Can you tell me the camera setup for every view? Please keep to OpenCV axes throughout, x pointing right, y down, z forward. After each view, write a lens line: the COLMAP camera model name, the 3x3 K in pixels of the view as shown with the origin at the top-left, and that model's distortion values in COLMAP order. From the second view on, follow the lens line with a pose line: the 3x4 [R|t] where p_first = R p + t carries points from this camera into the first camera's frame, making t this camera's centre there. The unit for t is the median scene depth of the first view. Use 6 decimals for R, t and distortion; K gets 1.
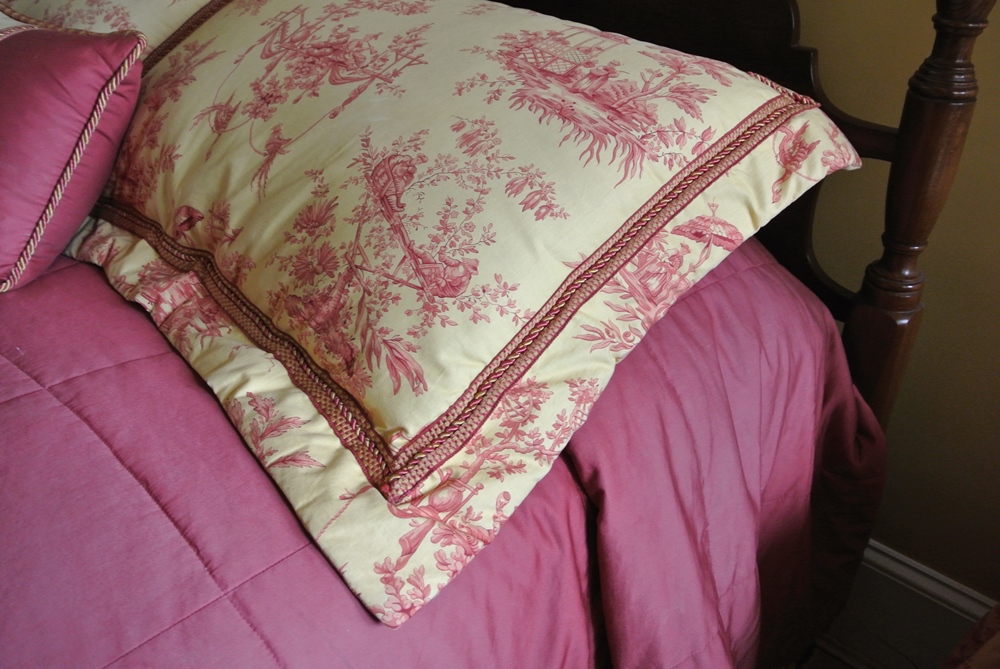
lens RADIAL K [[844.2, 0, 500.0], [0, 844.2, 334.5], [0, 0, 1]] dist [-0.075626, 0.002976]
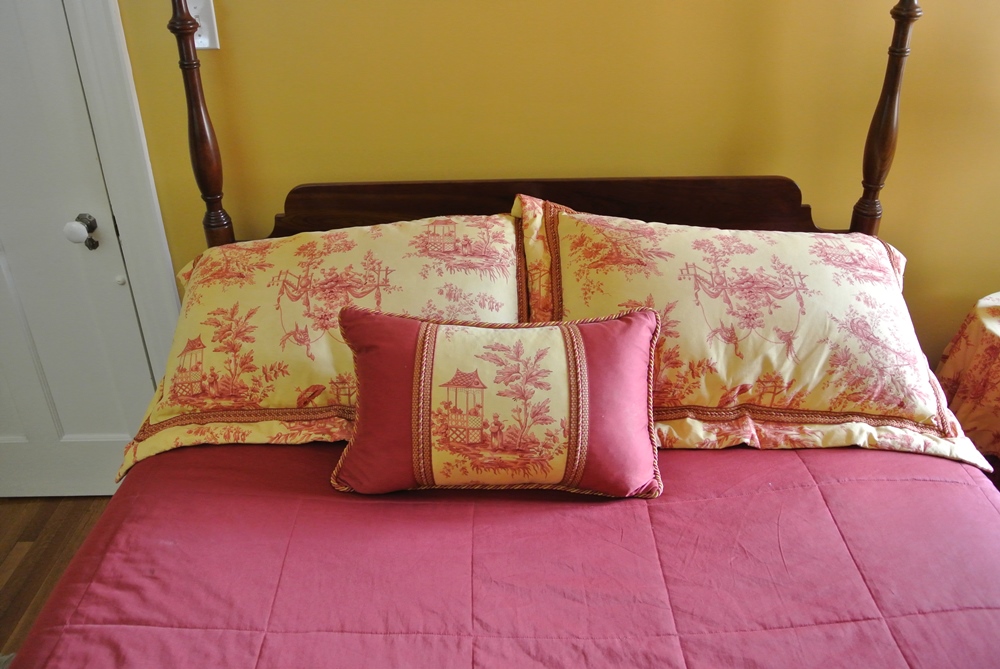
lens RADIAL K [[801.8, 0, 500.0], [0, 801.8, 334.5], [0, 0, 1]] dist [-0.067146, -0.001968]
pose [[0.708201, -0.372463, 0.599769, -2.161655], [0.385356, 0.915741, 0.113660, -0.808687], [-0.591567, 0.150630, 0.792060, -0.141889]]
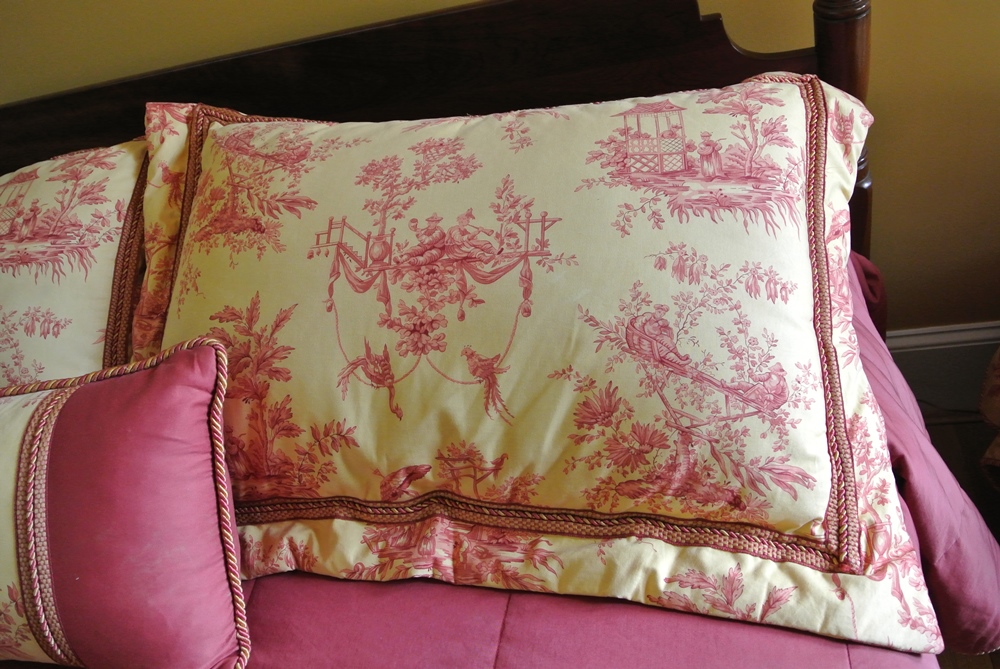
lens RADIAL K [[844.2, 0, 500.0], [0, 844.2, 334.5], [0, 0, 1]] dist [-0.075626, 0.002976]
pose [[0.779130, -0.554949, 0.291527, -0.588044], [0.516920, 0.831858, 0.202005, -0.507604], [-0.354612, -0.006692, 0.934990, 0.065108]]
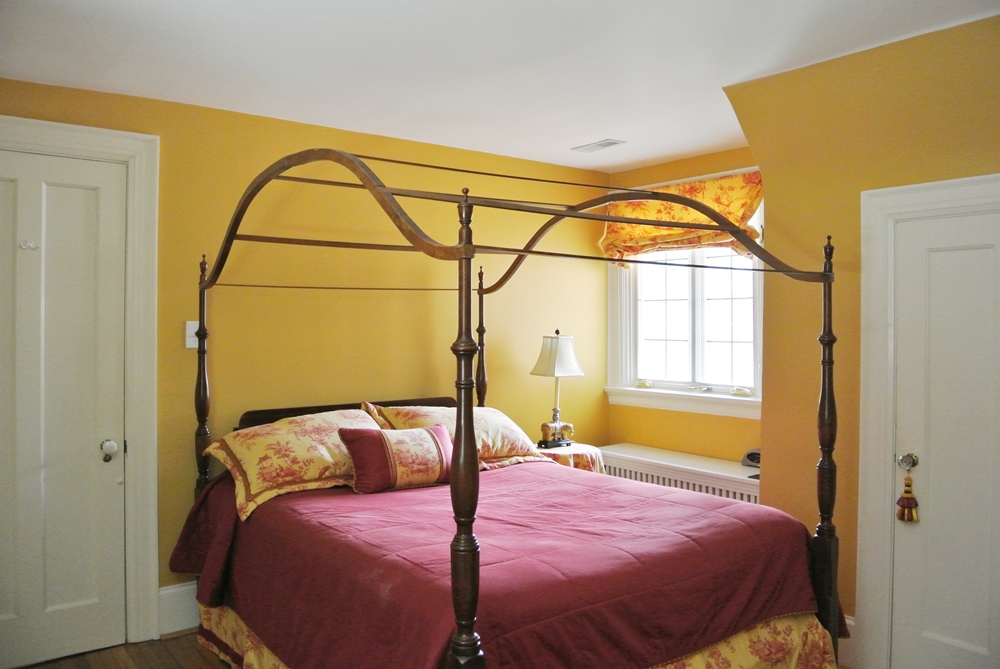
lens RADIAL K [[783.4, 0, 501.0], [0, 783.4, 323.0], [0, 0, 1]] dist [-0.086554, 0.042493]
pose [[0.138111, -0.024778, 0.990107, -5.990047], [0.505500, 0.861436, -0.048955, -0.606252], [-0.851701, 0.507261, 0.131499, -0.141755]]
